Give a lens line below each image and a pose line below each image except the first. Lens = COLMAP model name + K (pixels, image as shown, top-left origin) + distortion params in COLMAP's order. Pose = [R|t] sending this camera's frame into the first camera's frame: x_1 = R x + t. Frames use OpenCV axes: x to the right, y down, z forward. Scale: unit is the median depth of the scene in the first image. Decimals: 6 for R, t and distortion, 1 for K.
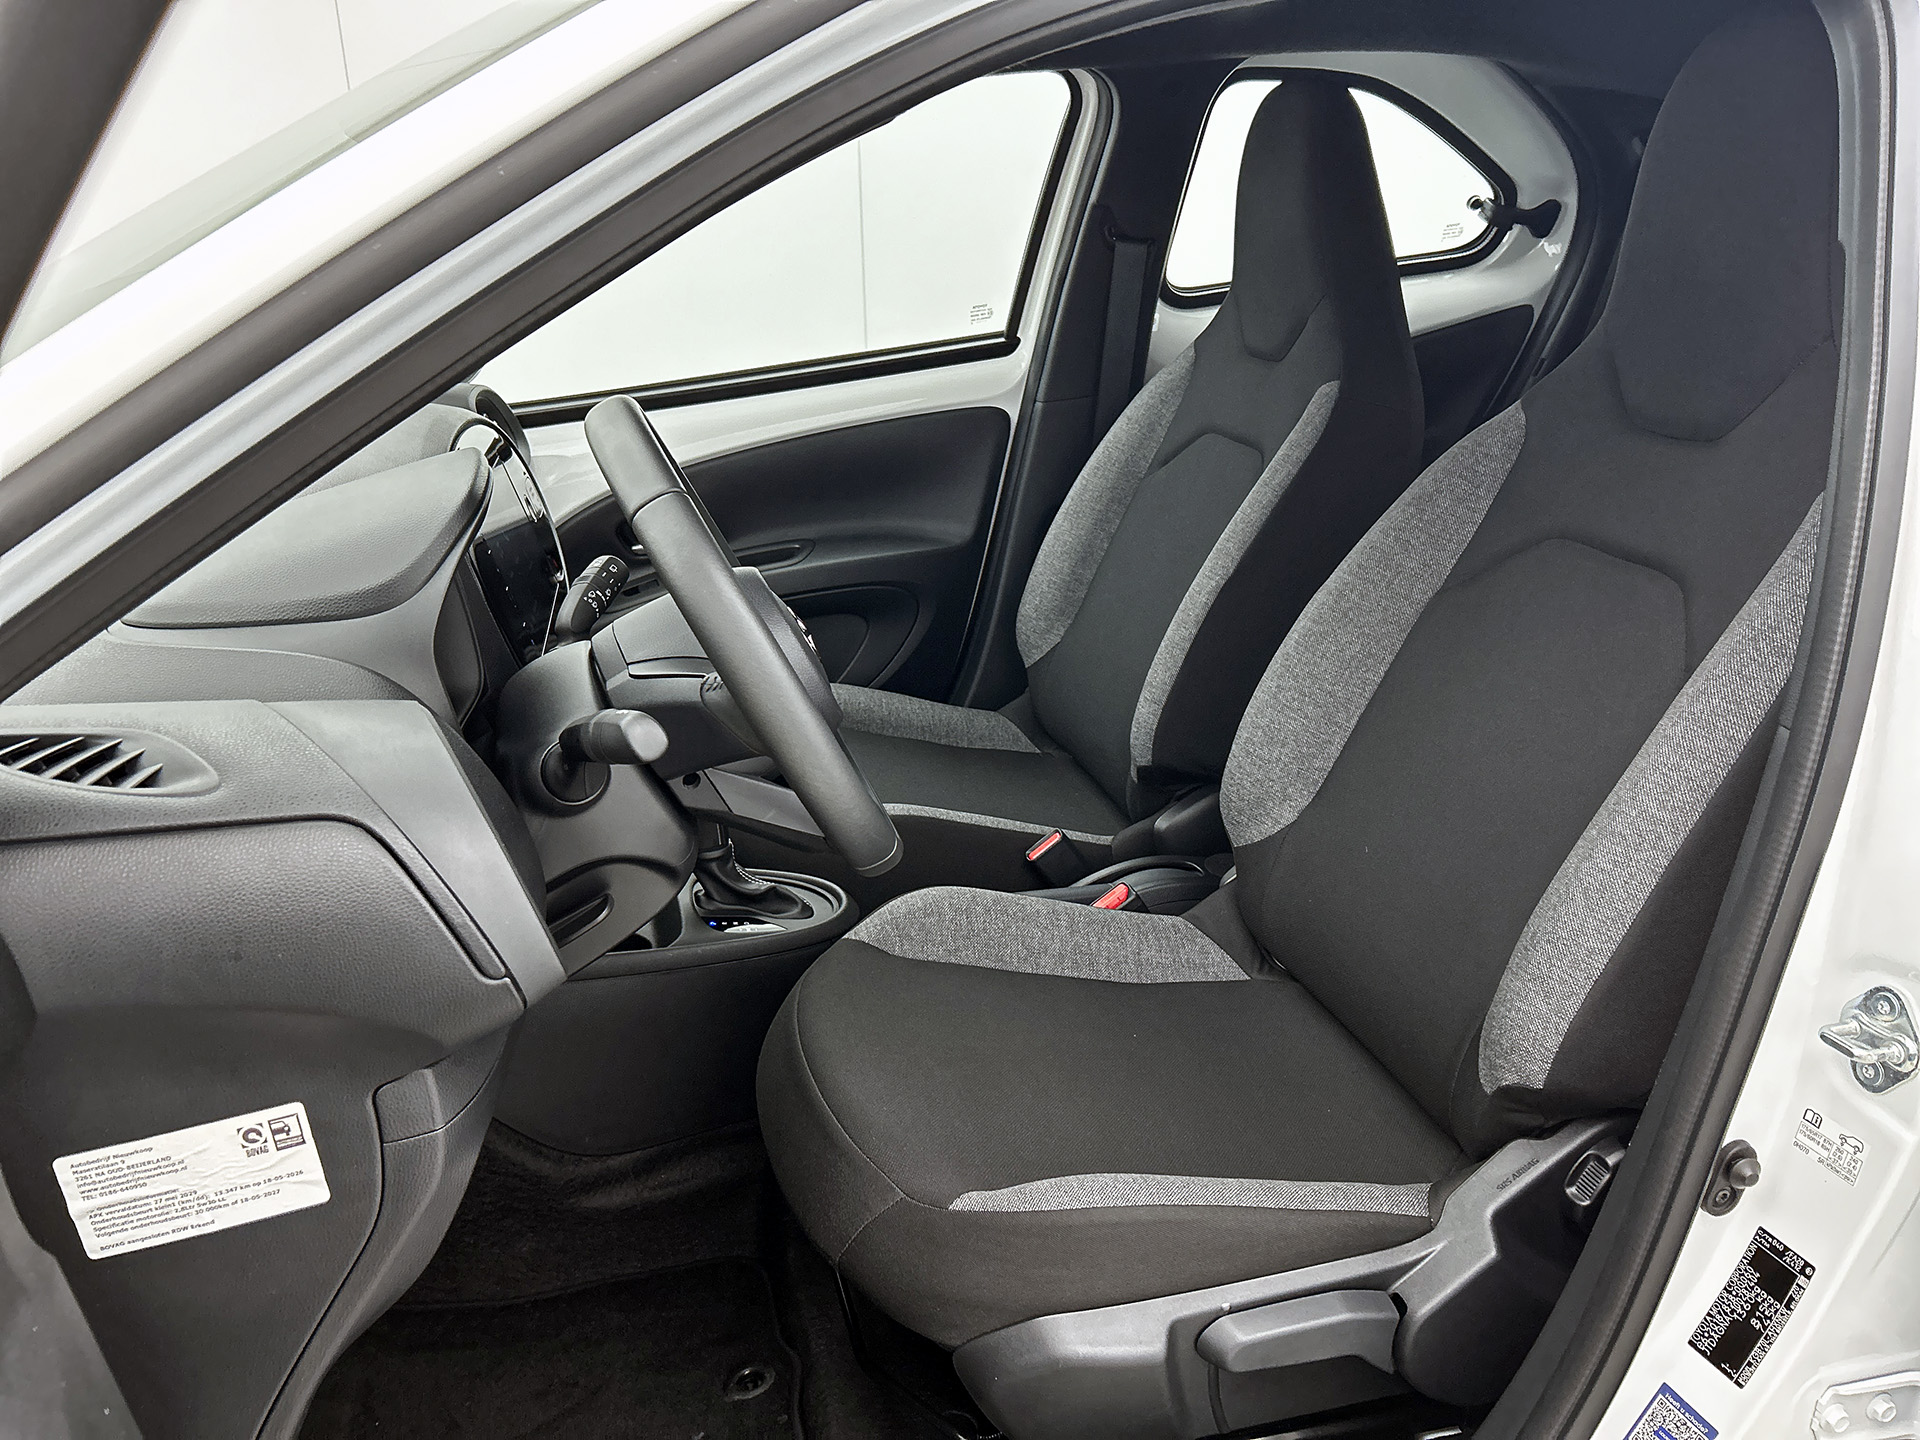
lens RADIAL K [[1407.7, 0, 945.2], [0, 1407.7, 773.0], [0, 0, 1]] dist [0.115855, -0.195711]
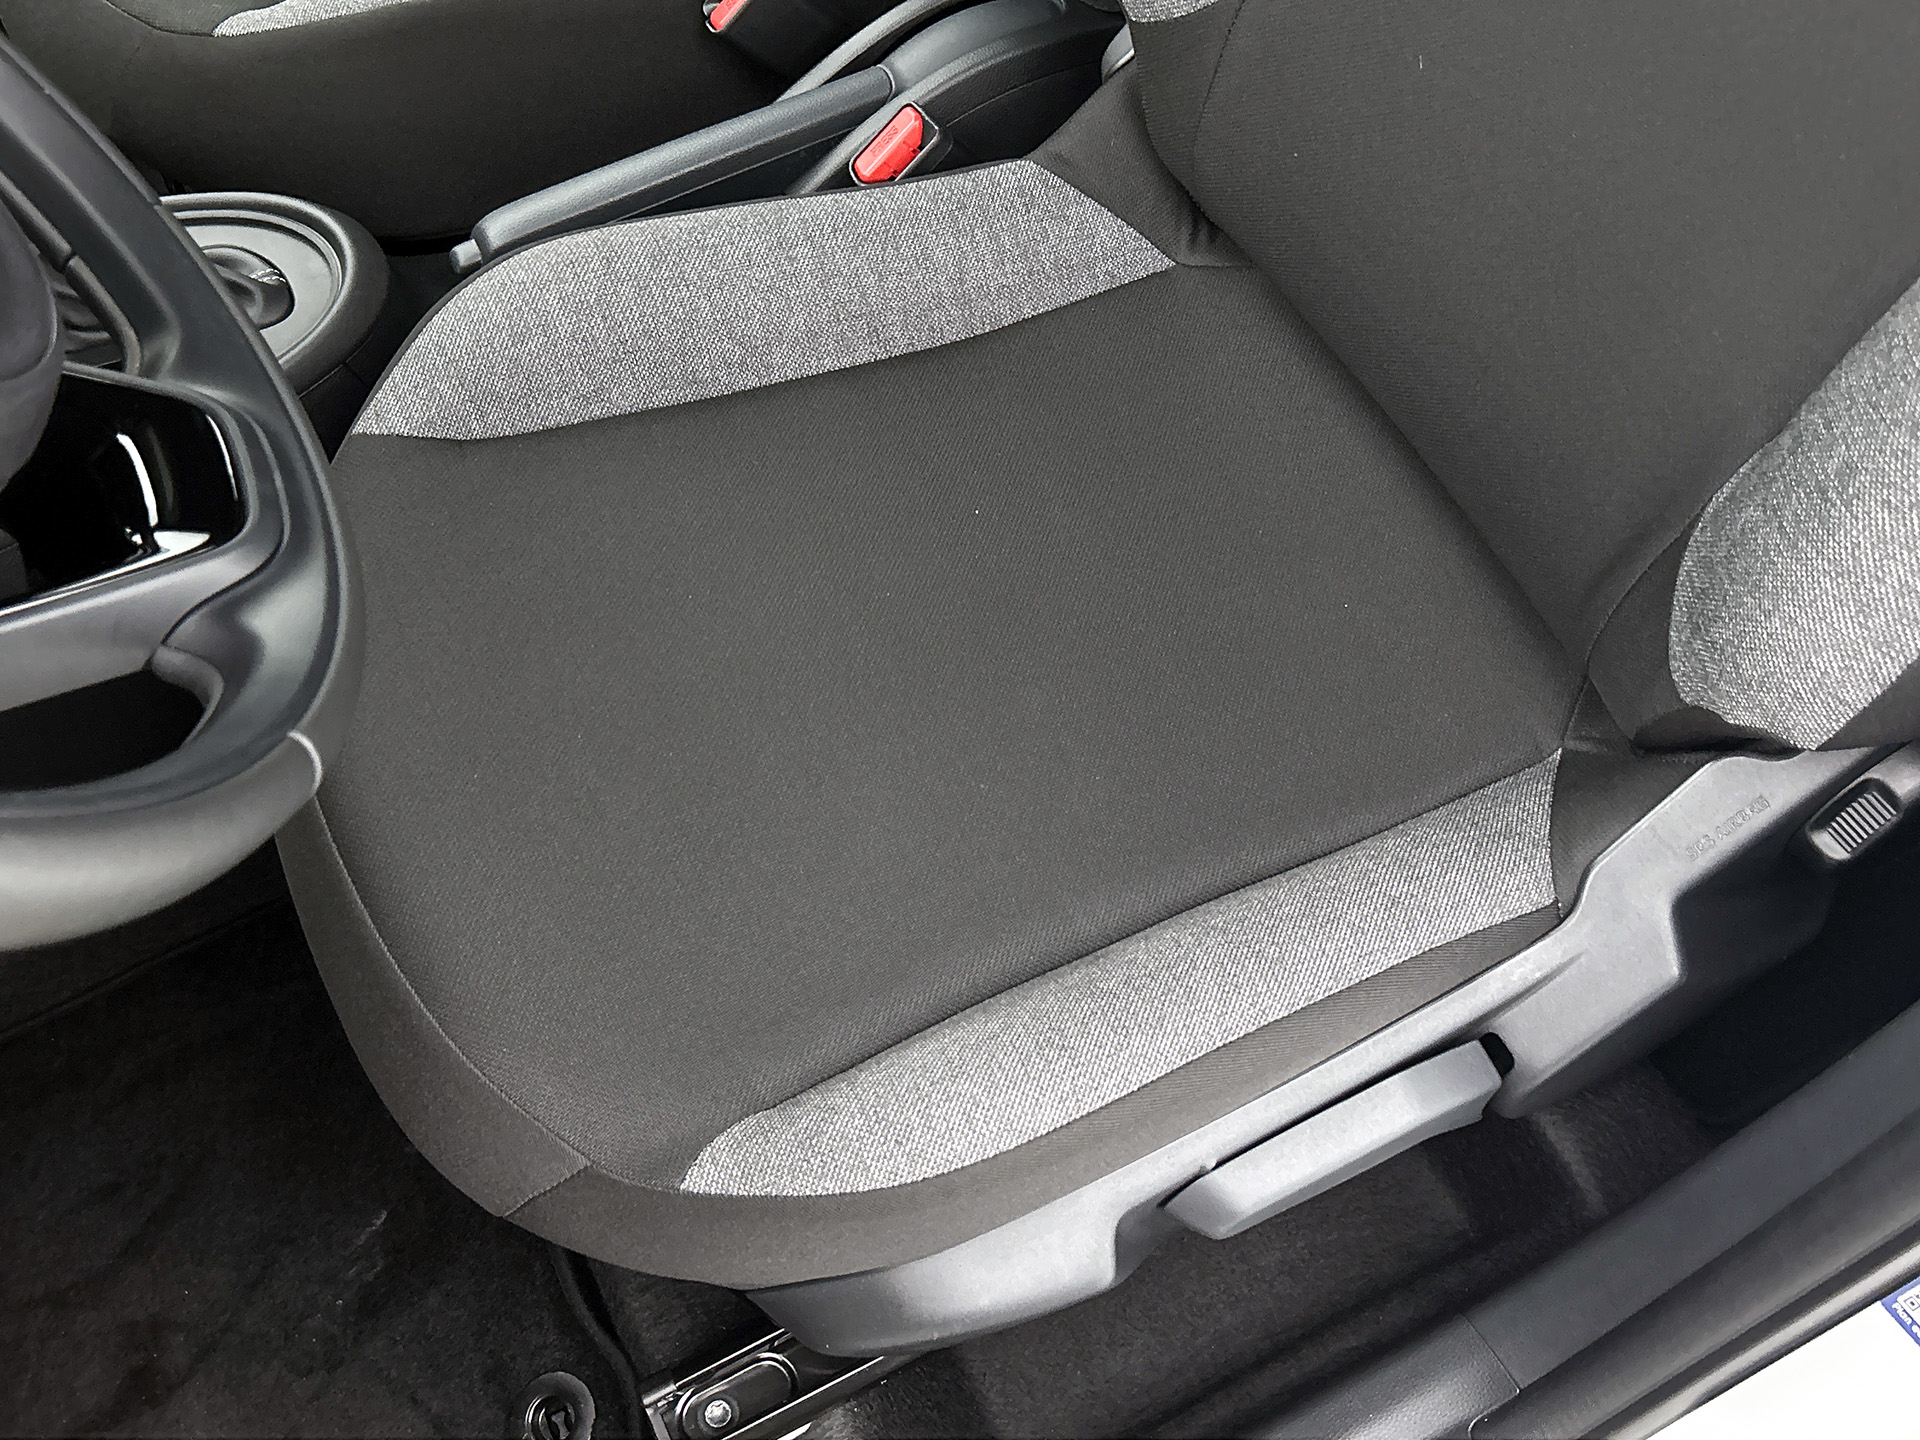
lens RADIAL K [[1824.5, 0, 960.0], [0, 1824.5, 720.0], [0, 0, 1]] dist [0.040980, -0.017779]
pose [[0.976749, -0.207072, 0.055523, 0.066671], [0.127864, 0.770559, 0.624412, -0.154827], [-0.172082, -0.602794, 0.779120, 0.391393]]
